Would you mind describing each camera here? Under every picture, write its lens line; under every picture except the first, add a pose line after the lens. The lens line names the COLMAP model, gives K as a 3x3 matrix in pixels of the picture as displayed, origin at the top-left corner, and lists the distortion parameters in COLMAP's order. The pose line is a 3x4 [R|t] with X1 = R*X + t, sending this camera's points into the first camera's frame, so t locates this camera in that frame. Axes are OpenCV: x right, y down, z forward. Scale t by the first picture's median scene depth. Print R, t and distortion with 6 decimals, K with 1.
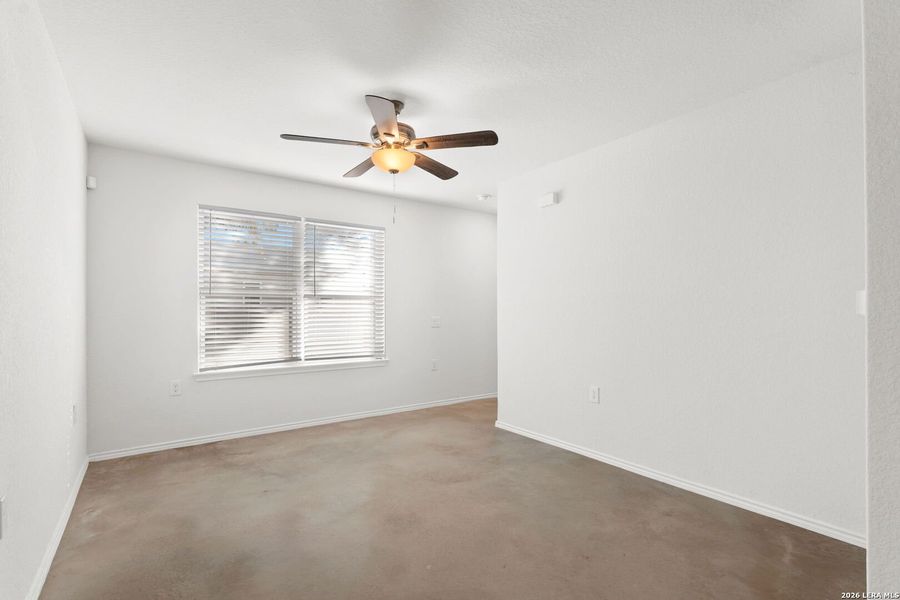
lens RADIAL K [[415.8, 0, 456.1], [0, 415.8, 303.9], [0, 0, 1]] dist [-0.020141, 0.000051]
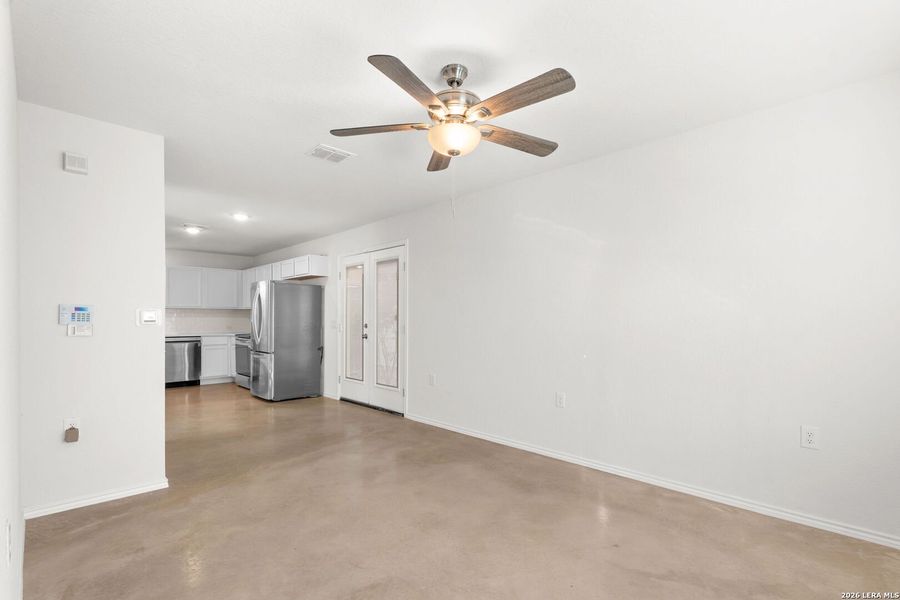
lens RADIAL K [[415.8, 0, 456.1], [0, 415.8, 303.9], [0, 0, 1]] dist [-0.020141, 0.000051]
pose [[-0.989323, -0.005082, -0.145651, -0.028600], [0.001883, 0.998863, -0.047640, 0.015989], [0.145728, -0.047406, -0.988188, 1.624026]]
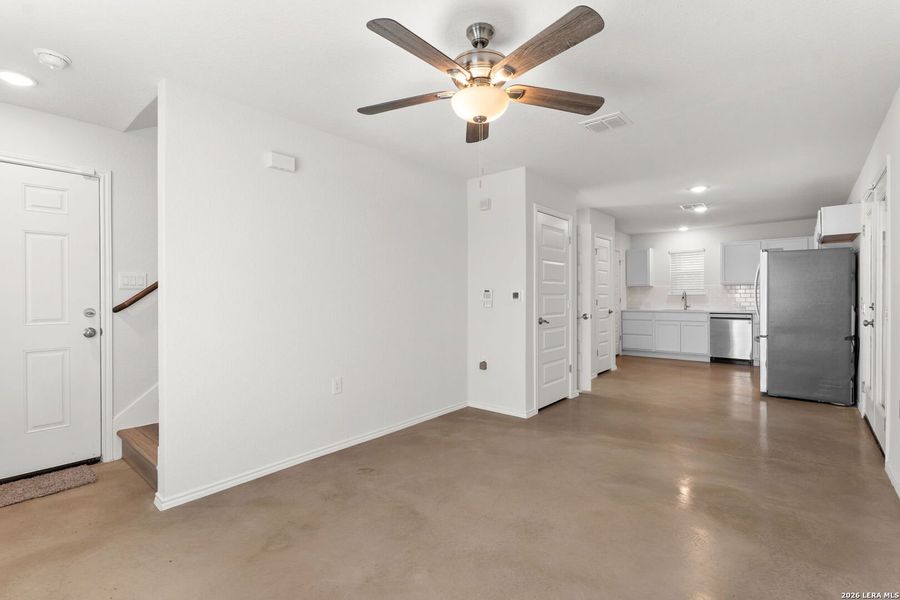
lens RADIAL K [[415.8, 0, 456.1], [0, 415.8, 303.9], [0, 0, 1]] dist [-0.020141, 0.000051]
pose [[-0.243716, -0.019692, 0.969647, -0.769317], [-0.008200, 0.999800, 0.018244, 0.004265], [-0.969812, -0.003505, -0.243829, 1.083730]]
